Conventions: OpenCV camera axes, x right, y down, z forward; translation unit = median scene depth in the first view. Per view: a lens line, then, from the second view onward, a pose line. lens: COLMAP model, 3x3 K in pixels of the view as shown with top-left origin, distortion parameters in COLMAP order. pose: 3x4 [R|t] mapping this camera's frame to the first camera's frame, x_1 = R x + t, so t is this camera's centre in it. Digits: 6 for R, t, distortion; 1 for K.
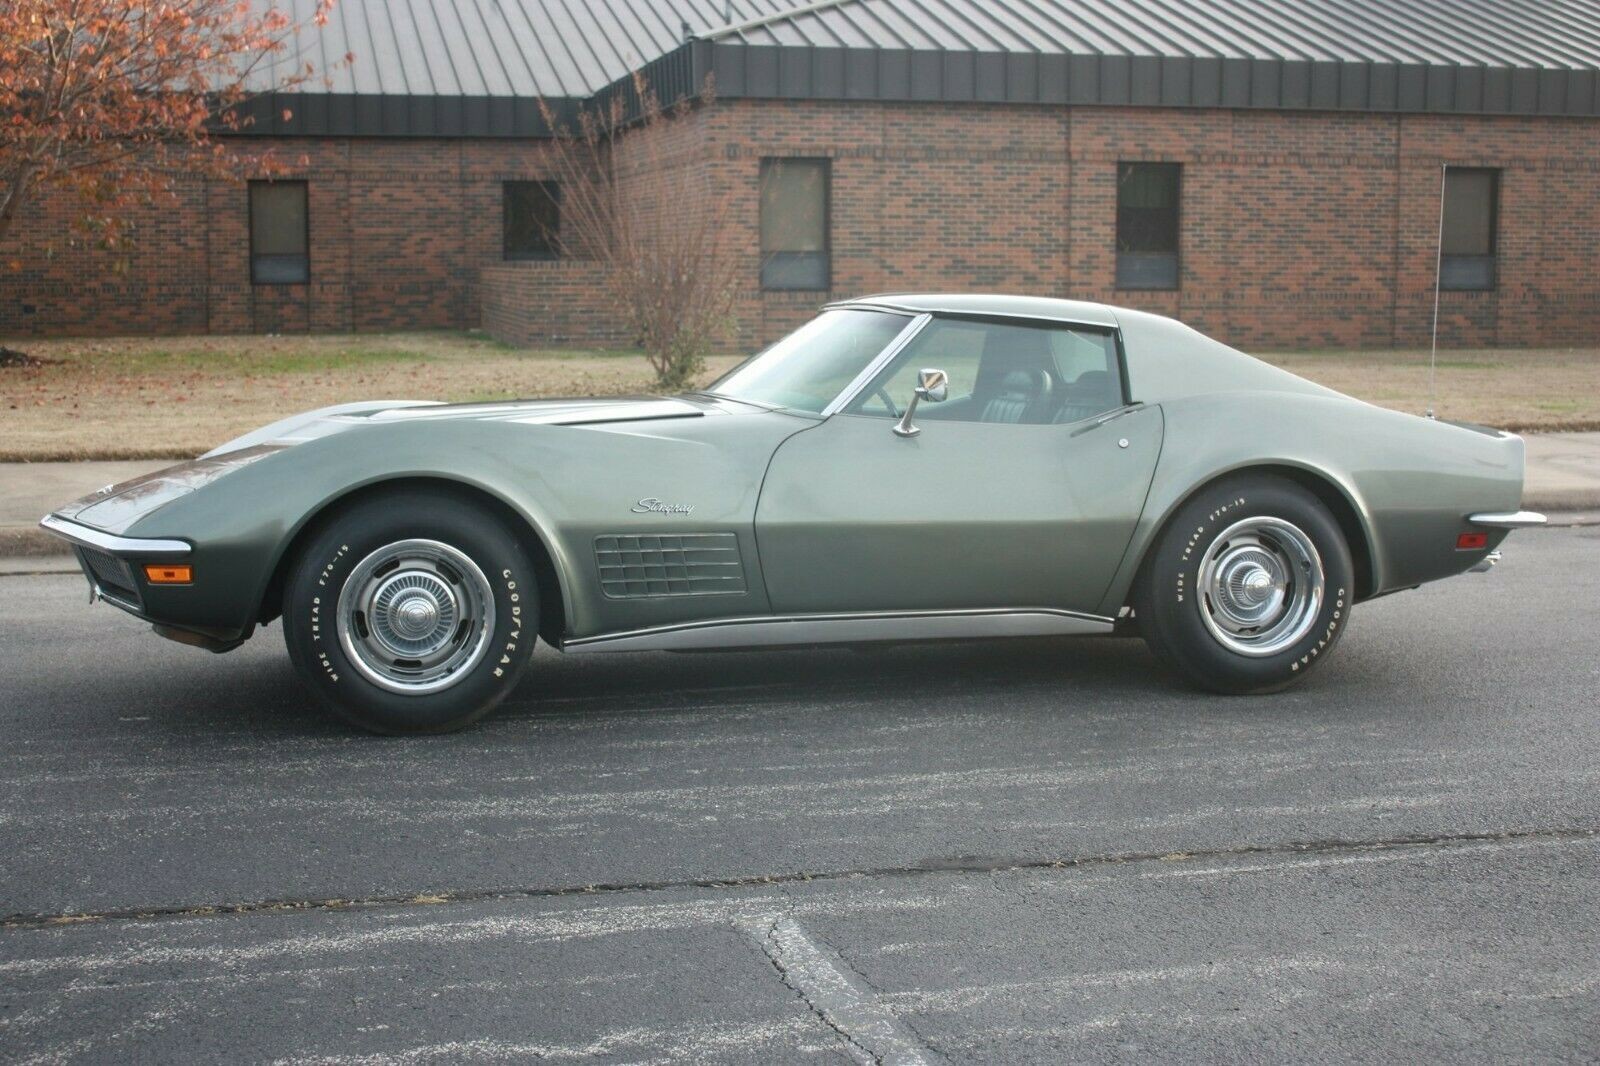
lens RADIAL K [[2201.9, 0, 800.0], [0, 2201.9, 533.0], [0, 0, 1]] dist [-0.067506, 0.137523]
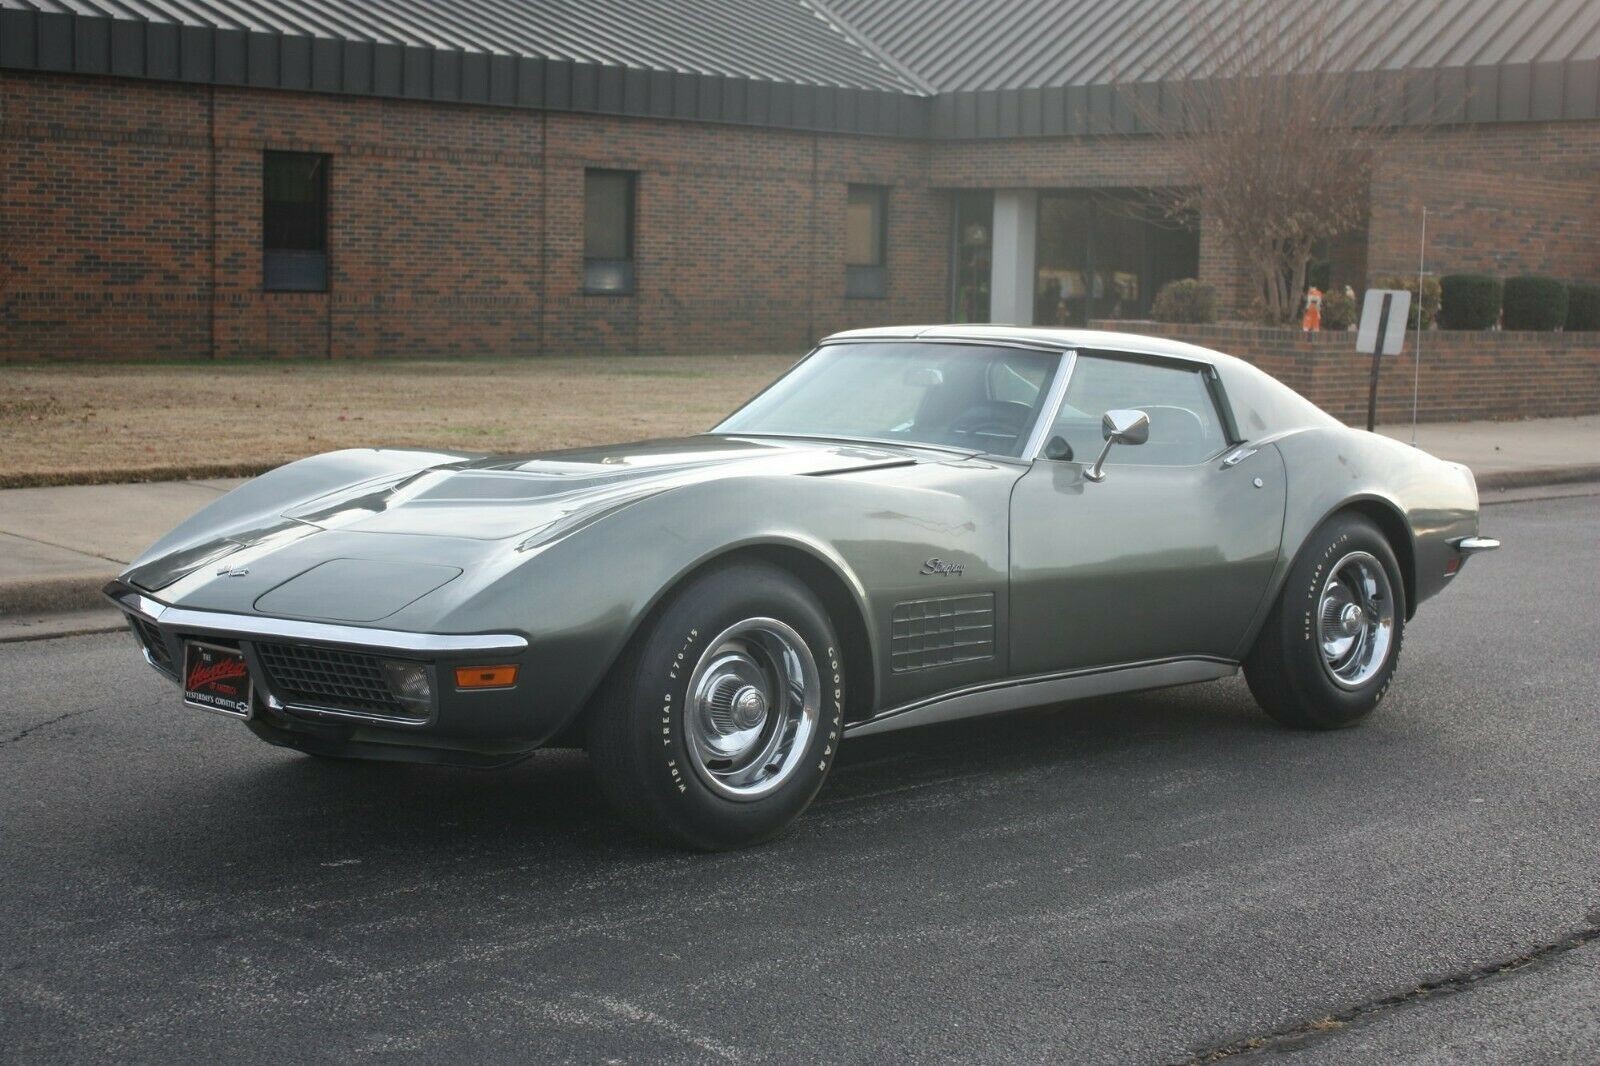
lens RADIAL K [[2368.7, 0, 799.5], [0, 2368.7, 491.1], [0, 0, 1]] dist [-0.021978, 0.081351]
pose [[0.878827, -0.026494, 0.476404, -0.131752], [0.037234, 0.999220, -0.013117, -0.007422], [-0.475685, 0.029266, 0.879129, 0.039997]]
